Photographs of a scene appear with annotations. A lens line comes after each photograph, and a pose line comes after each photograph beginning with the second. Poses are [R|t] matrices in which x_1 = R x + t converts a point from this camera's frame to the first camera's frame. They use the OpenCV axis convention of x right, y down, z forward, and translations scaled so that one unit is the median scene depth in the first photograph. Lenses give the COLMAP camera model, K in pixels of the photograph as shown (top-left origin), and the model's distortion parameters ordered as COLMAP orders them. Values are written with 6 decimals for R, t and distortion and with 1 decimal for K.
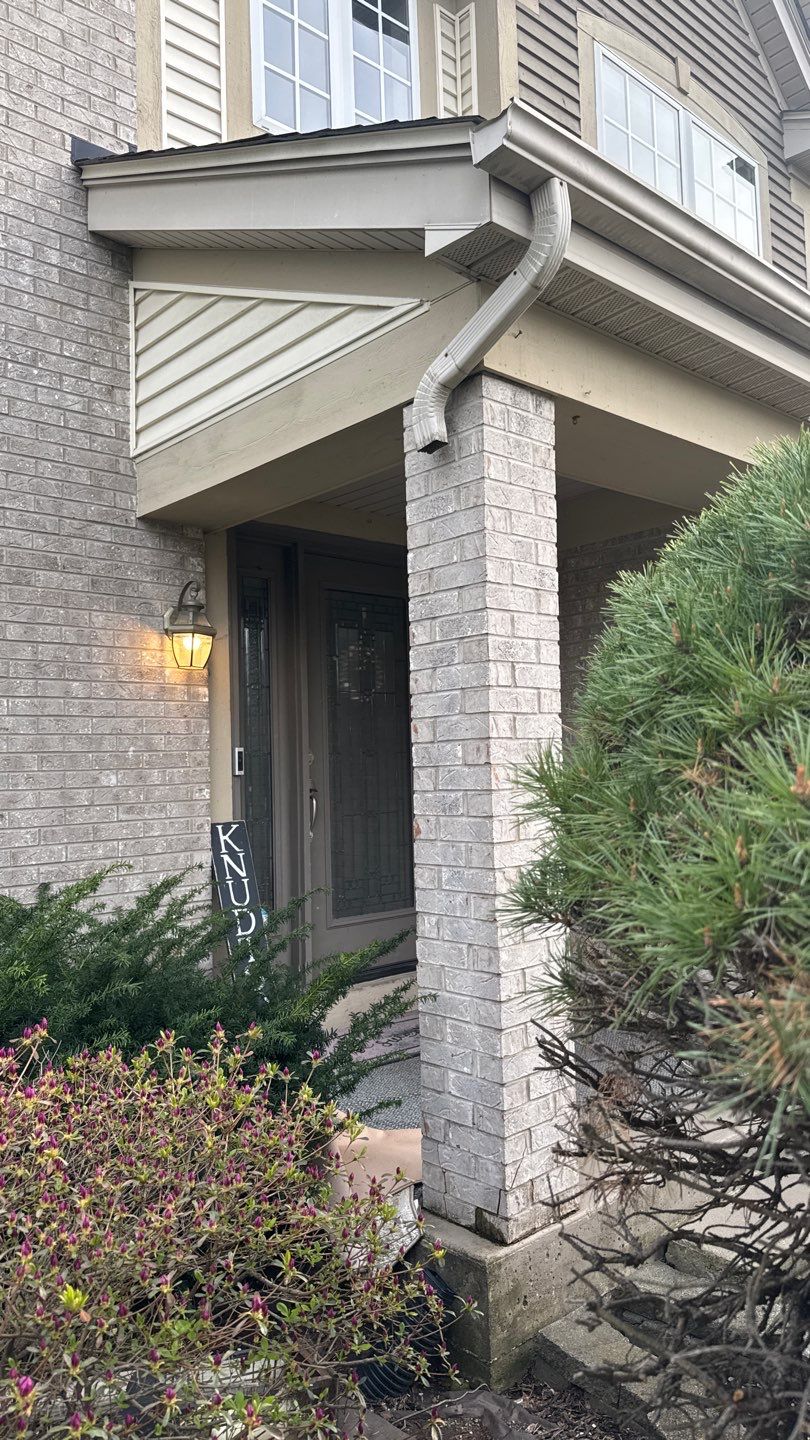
lens RADIAL K [[1006.9, 0, 407.0], [0, 1006.9, 730.1], [0, 0, 1]] dist [0.047562, -0.060026]
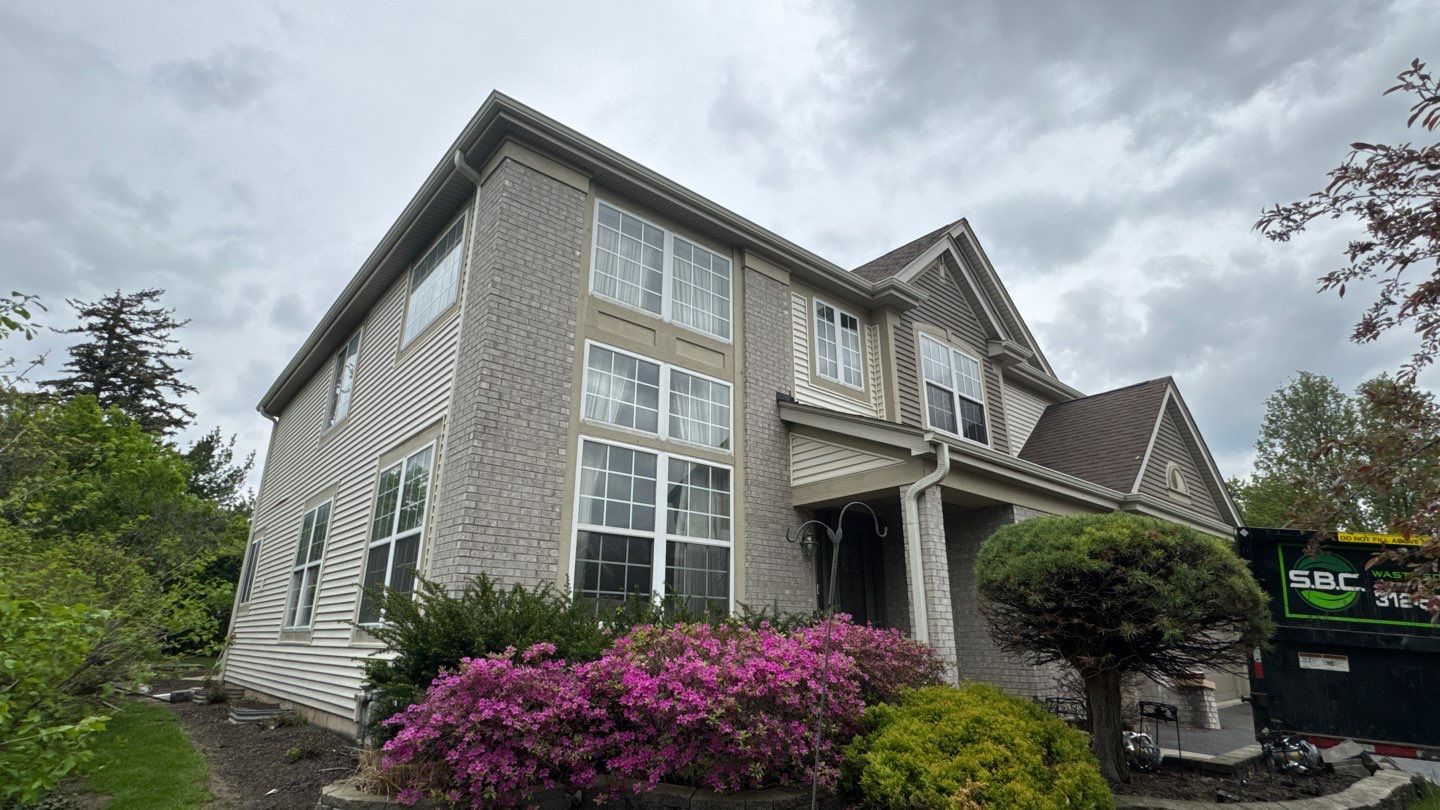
lens RADIAL K [[694.7, 0, 716.7], [0, 694.7, 408.8], [0, 0, 1]] dist [0.002110, 0.000243]
pose [[0.999141, 0.022505, -0.034807, -0.444296], [-0.031348, 0.959673, -0.279364, 0.109677], [0.027116, 0.280215, 0.959554, -1.171171]]
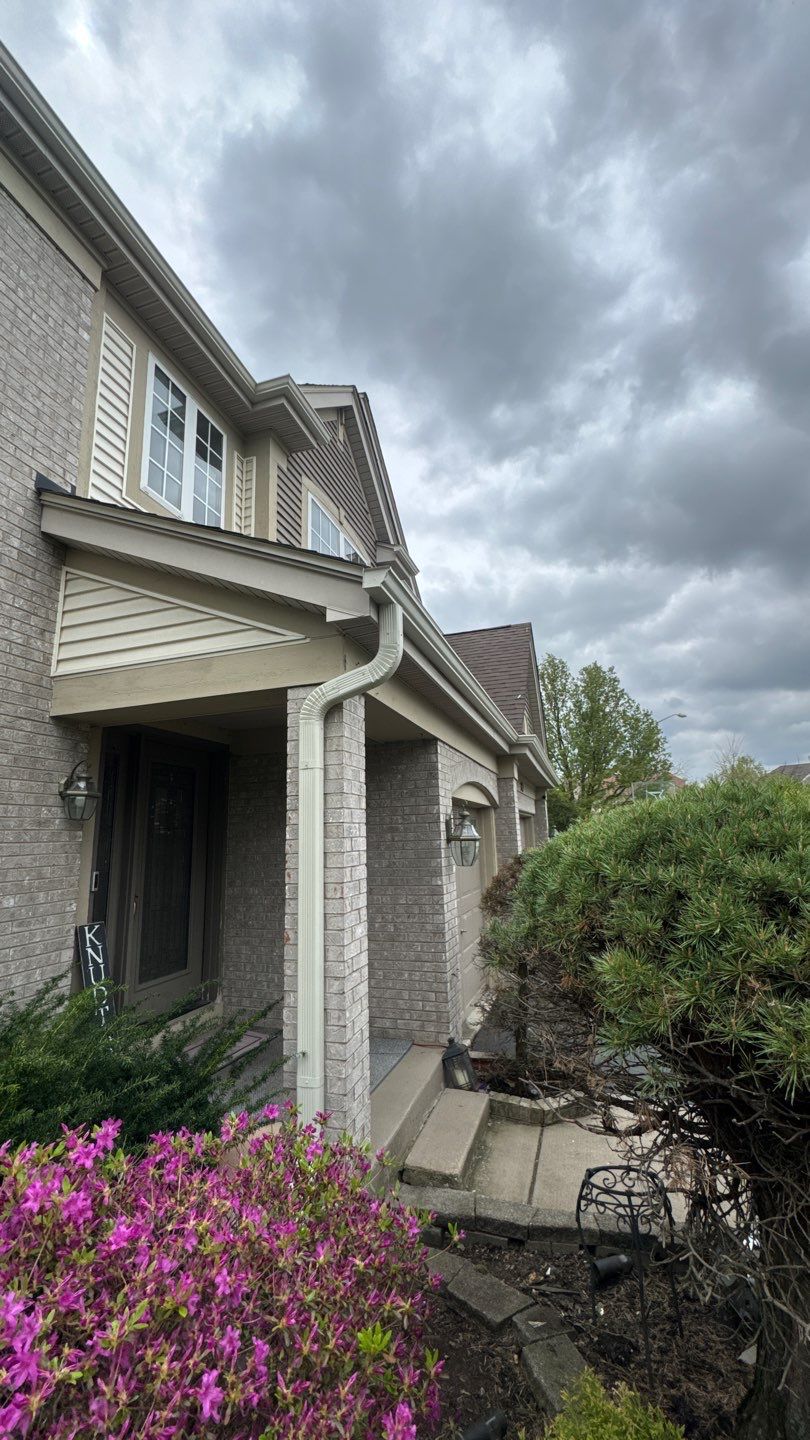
lens RADIAL K [[573.3, 0, 403.7], [0, 573.3, 720.3], [0, 0, 1]] dist [-0.002819, 0.001111]
pose [[0.865848, 0.101099, 0.489985, -0.234915], [-0.014689, 0.984085, -0.177090, -0.064954], [-0.500091, 0.146136, 0.853554, 0.028941]]
